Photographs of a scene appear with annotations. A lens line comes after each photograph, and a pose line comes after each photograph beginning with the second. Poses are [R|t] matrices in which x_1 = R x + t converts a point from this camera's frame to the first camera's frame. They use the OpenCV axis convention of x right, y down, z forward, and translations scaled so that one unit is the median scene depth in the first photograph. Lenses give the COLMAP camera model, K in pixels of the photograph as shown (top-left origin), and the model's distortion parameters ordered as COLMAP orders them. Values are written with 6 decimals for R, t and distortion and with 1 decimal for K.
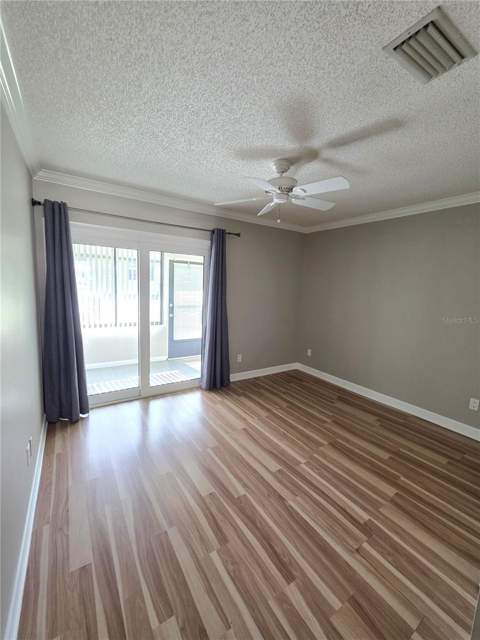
lens RADIAL K [[276.9, 0, 241.0], [0, 276.9, 319.2], [0, 0, 1]] dist [-0.002443, -0.000296]
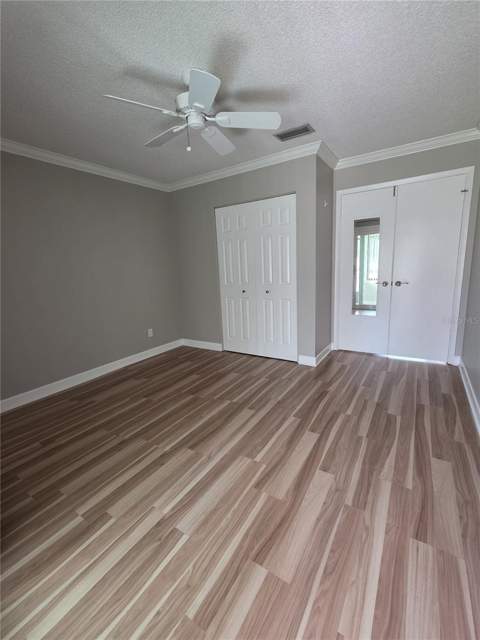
lens RADIAL K [[276.9, 0, 238.9], [0, 276.9, 317.8], [0, 0, 1]] dist [-0.002443, -0.000296]
pose [[-0.423695, -0.183484, 0.887027, -0.638734], [0.148704, 0.951893, 0.267931, -0.089376], [-0.893515, 0.245426, -0.376028, 1.150472]]
